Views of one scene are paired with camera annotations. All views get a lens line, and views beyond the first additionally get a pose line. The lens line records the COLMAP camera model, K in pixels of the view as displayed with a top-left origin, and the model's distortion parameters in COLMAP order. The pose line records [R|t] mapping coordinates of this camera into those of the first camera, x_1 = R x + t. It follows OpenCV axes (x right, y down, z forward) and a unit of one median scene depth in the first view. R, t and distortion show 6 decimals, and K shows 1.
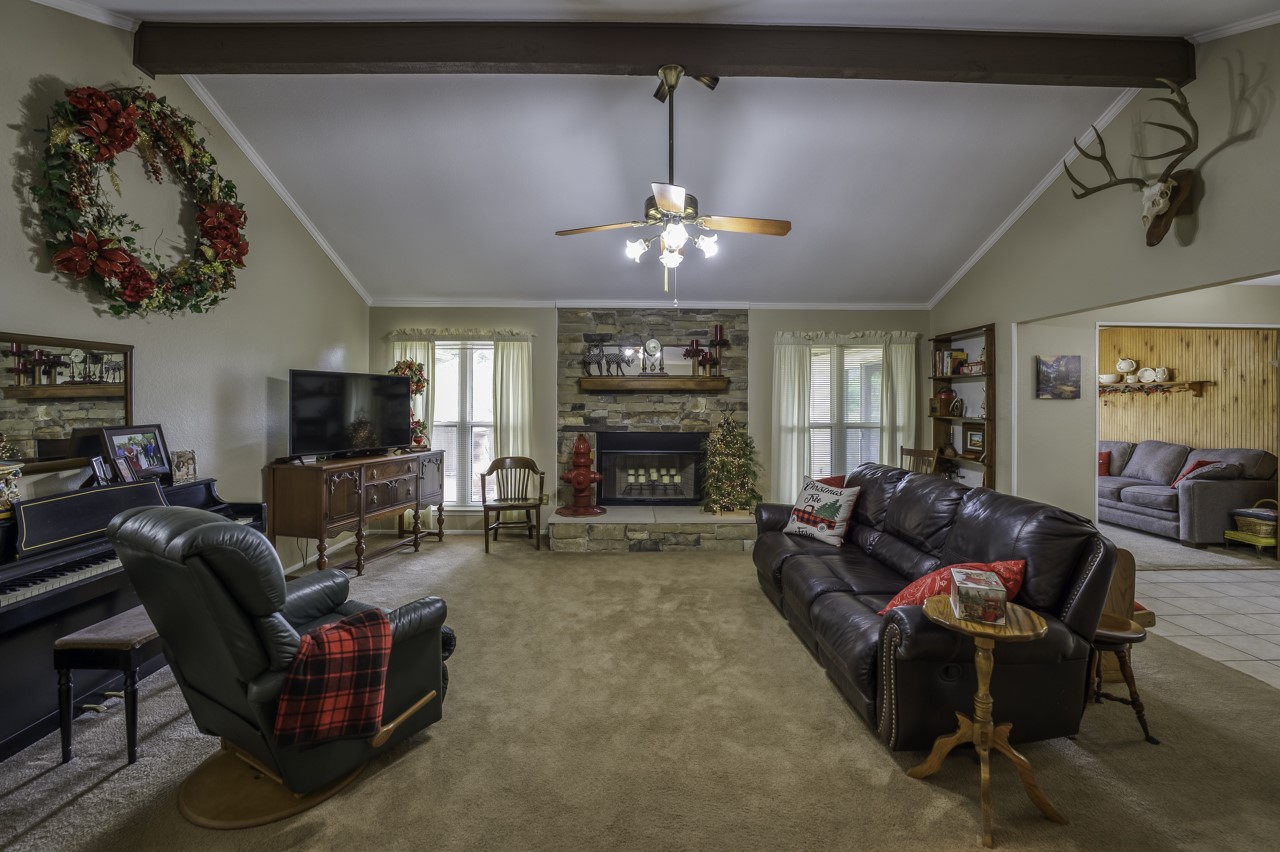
lens RADIAL K [[521.4, 0, 637.9], [0, 521.4, 401.6], [0, 0, 1]] dist [-0.023156, 0.000119]
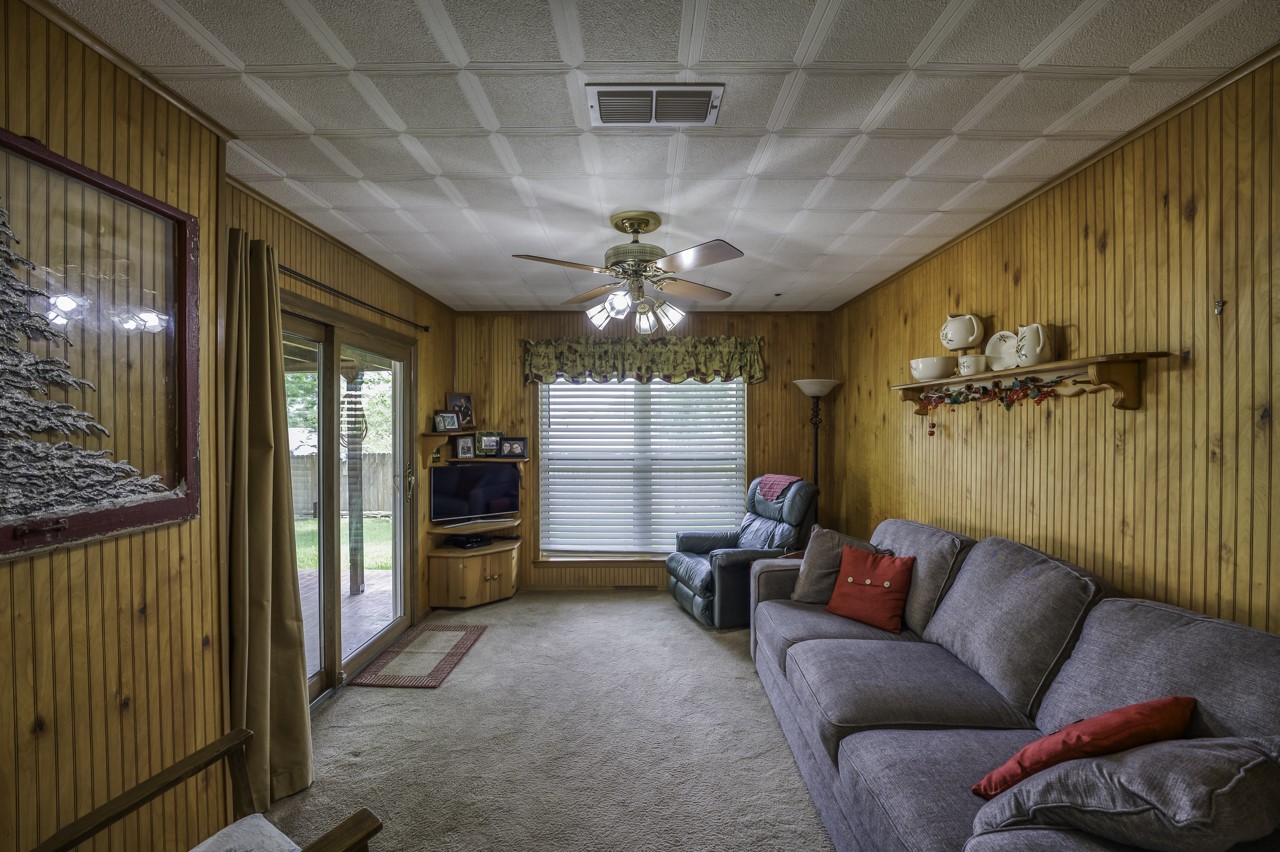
lens RADIAL K [[521.4, 0, 638.3], [0, 521.4, 431.7], [0, 0, 1]] dist [-0.023156, 0.000119]
pose [[0.999997, -0.000361, -0.002616, 0.747591], [0.000393, 0.999927, 0.012071, 0.000003], [0.002611, -0.012072, 0.999924, 0.640153]]
